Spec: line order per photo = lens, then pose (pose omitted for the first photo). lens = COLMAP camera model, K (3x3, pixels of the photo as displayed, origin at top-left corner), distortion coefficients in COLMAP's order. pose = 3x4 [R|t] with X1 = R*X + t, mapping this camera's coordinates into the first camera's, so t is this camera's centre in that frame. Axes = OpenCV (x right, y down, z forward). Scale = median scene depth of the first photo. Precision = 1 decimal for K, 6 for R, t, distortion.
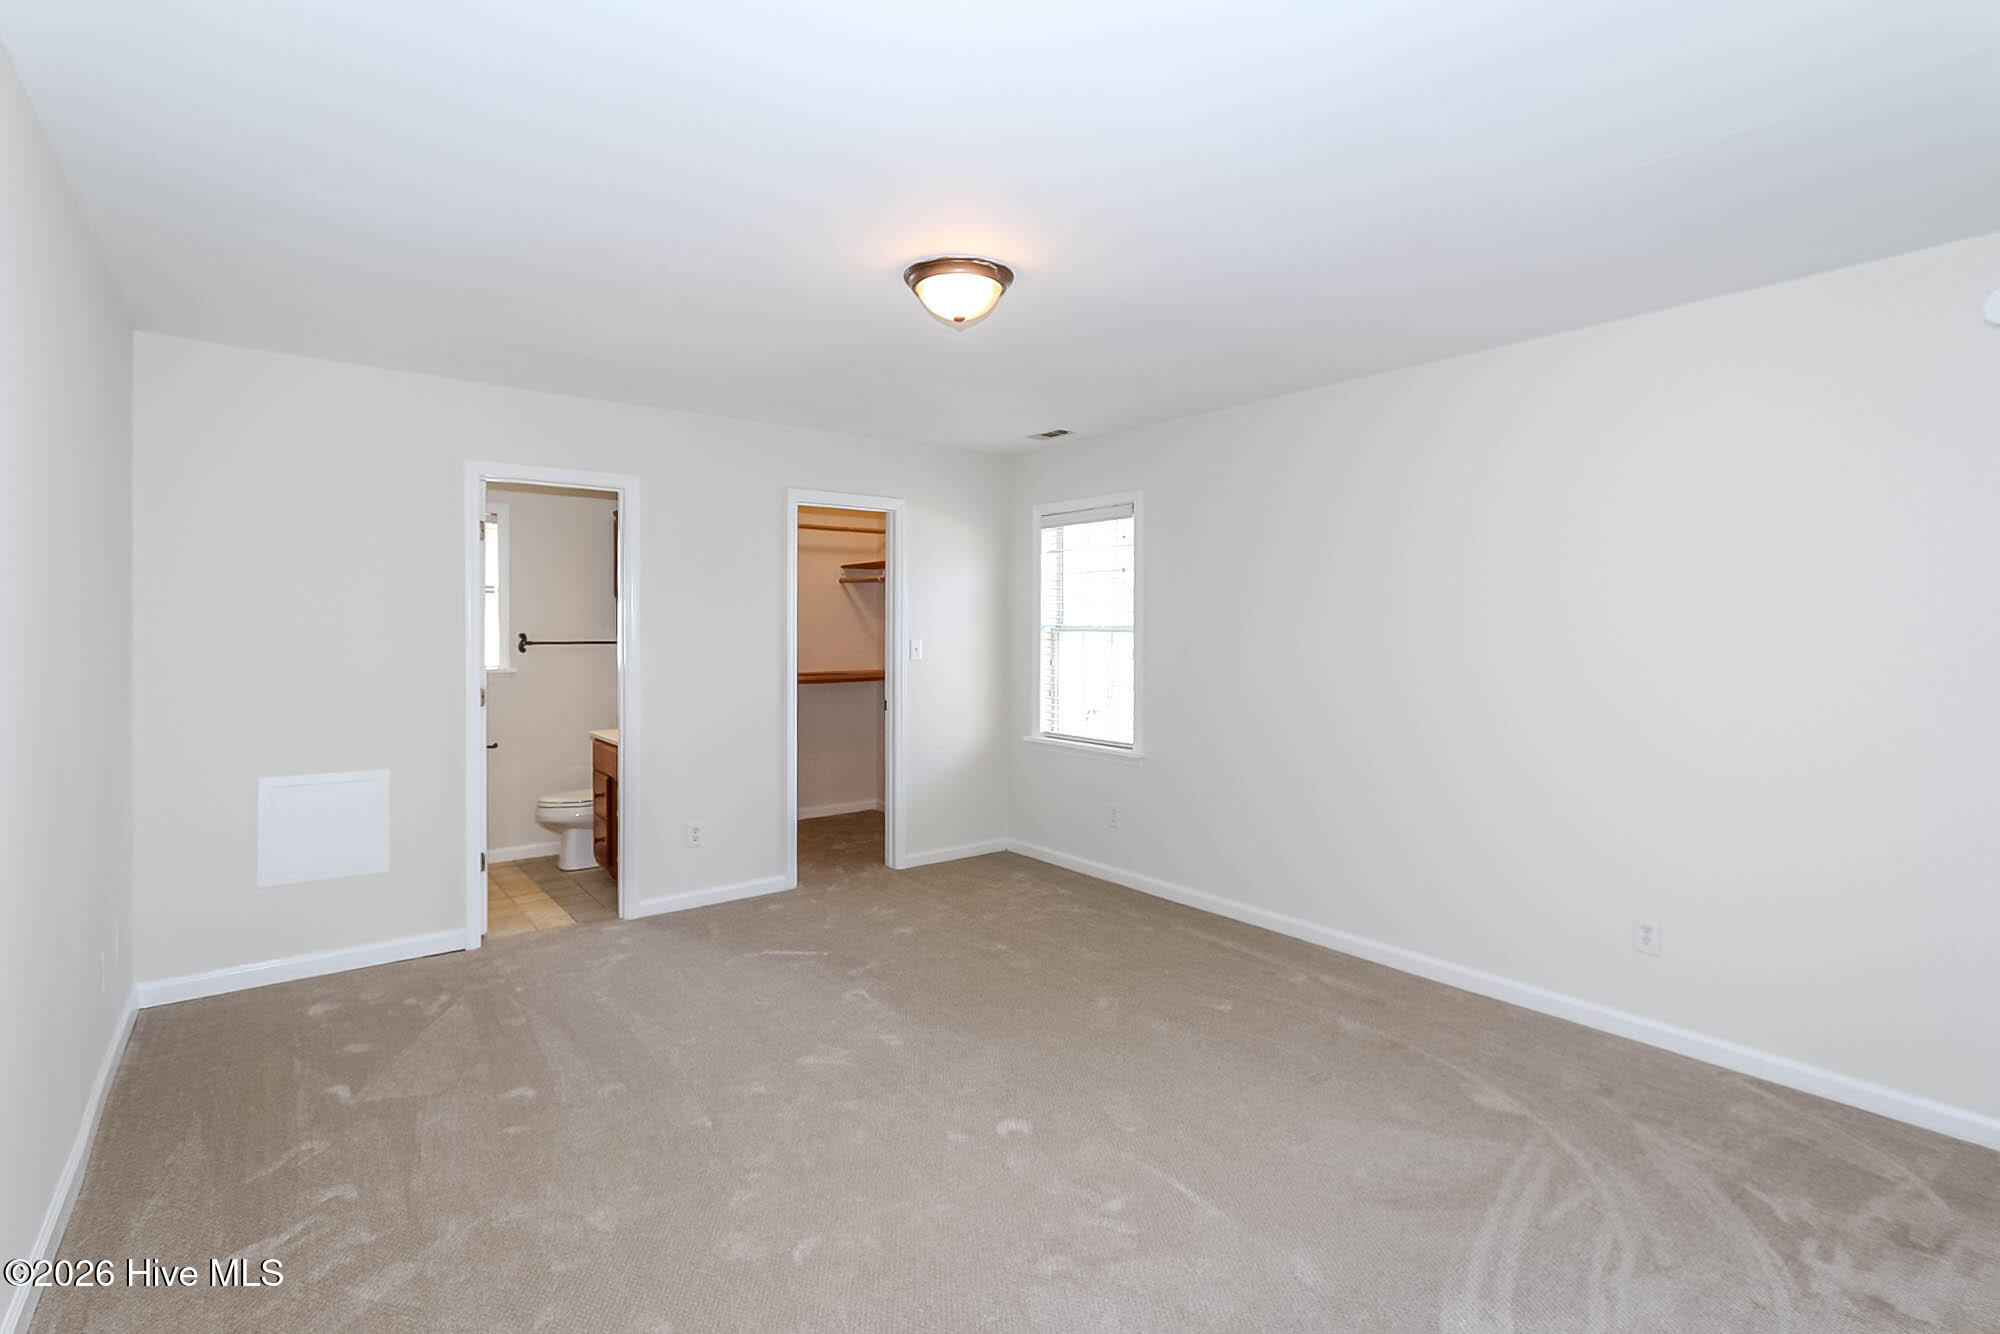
lens RADIAL K [[925.7, 0, 1003.8], [0, 925.7, 628.1], [0, 0, 1]] dist [-0.000499, 0.002019]
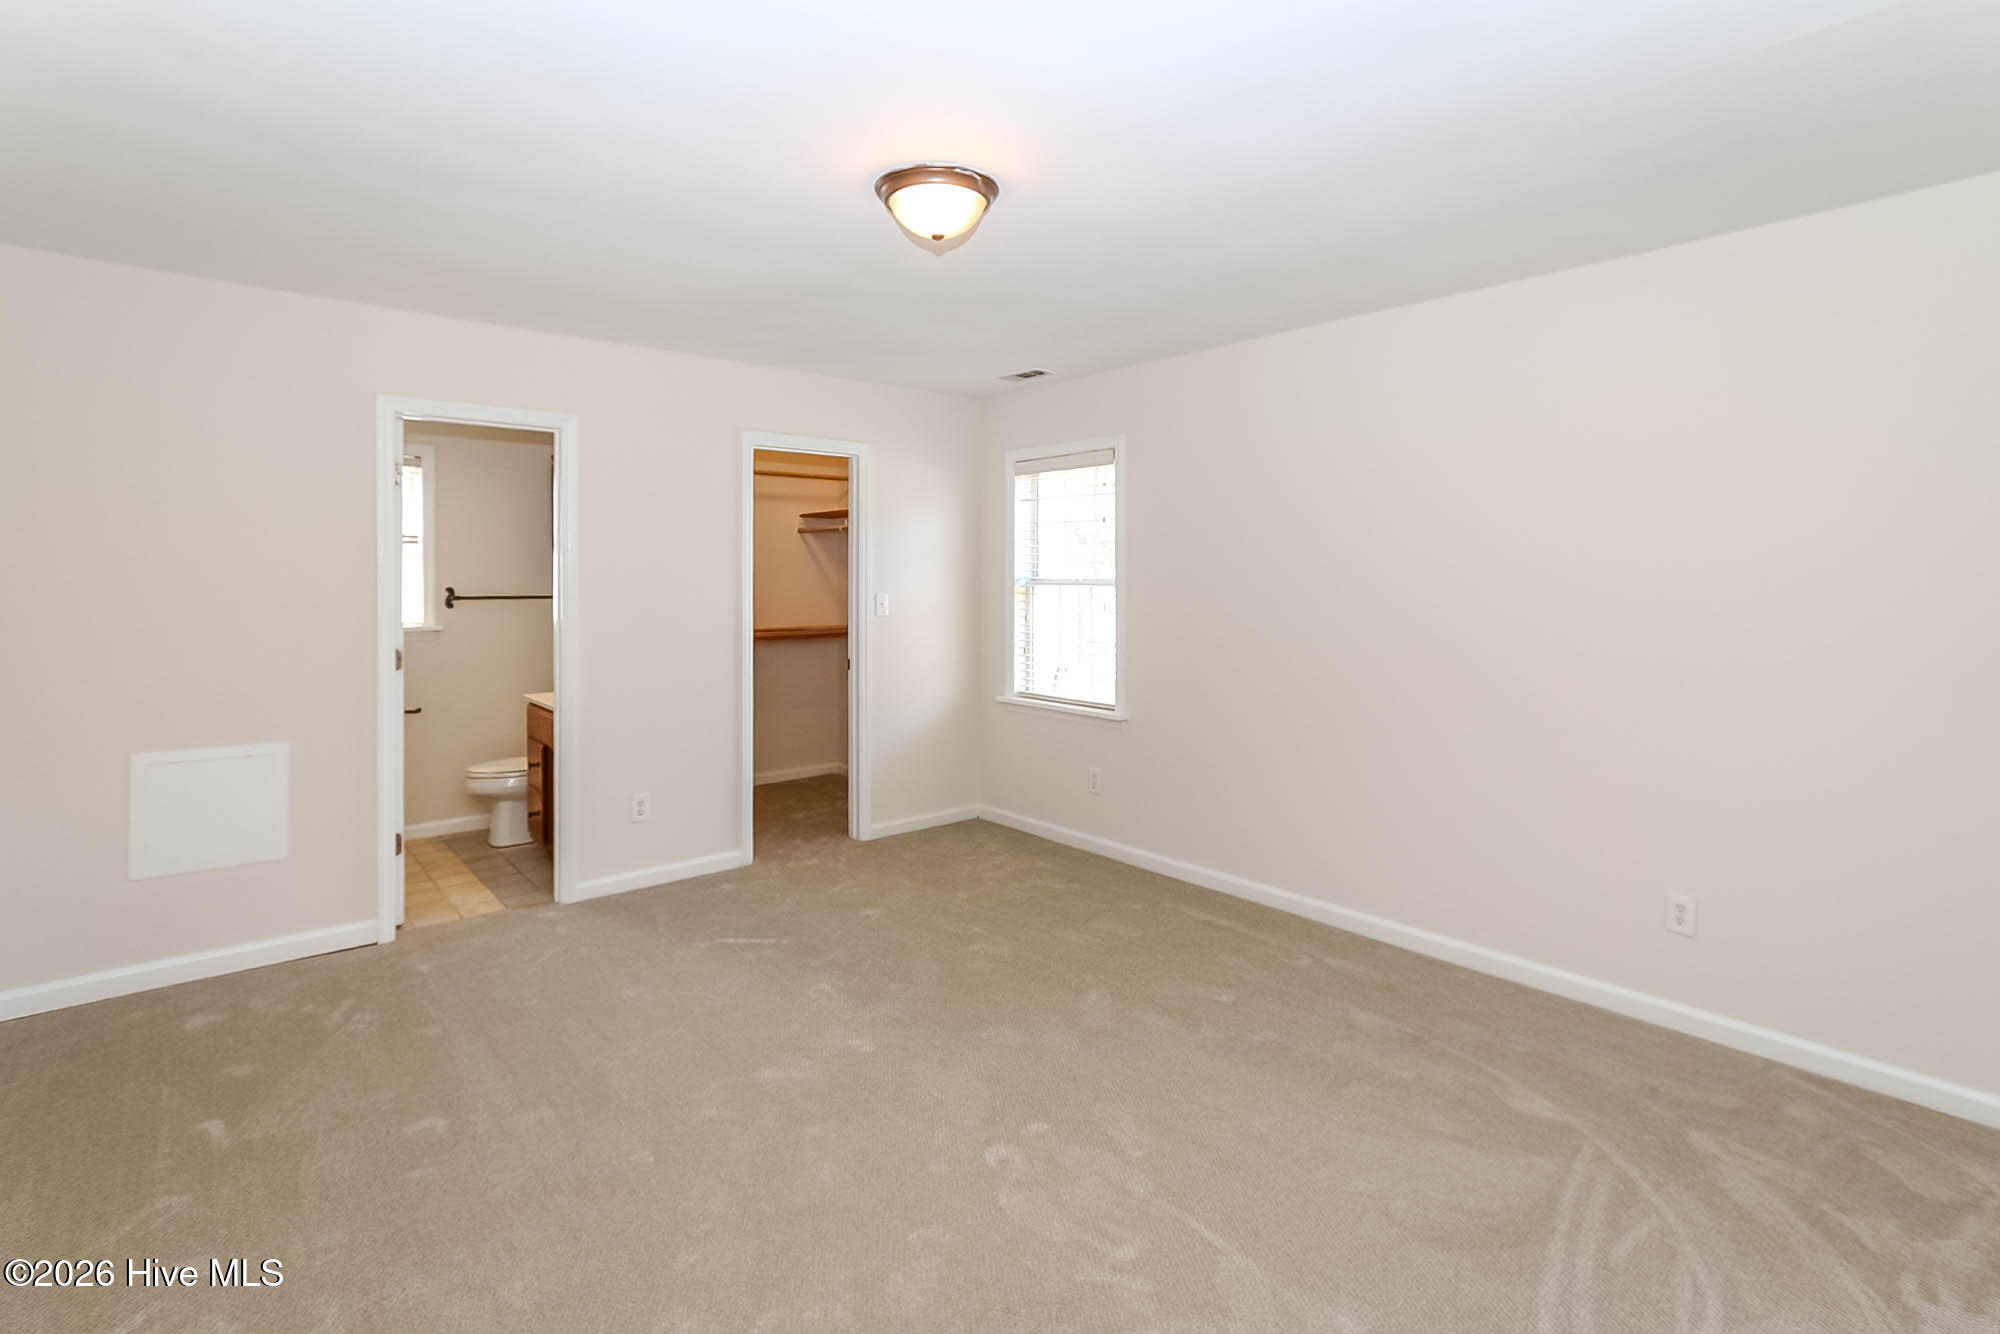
lens RADIAL K [[924.5, 0, 1004.0], [0, 924.5, 579.5], [0, 0, 1]] dist [-0.000524, 0.000627]
pose [[0.998925, -0.000448, 0.046349, -0.023798], [0.000388, 0.999999, 0.001307, -0.005232], [-0.046350, -0.001288, 0.998924, 0.101064]]
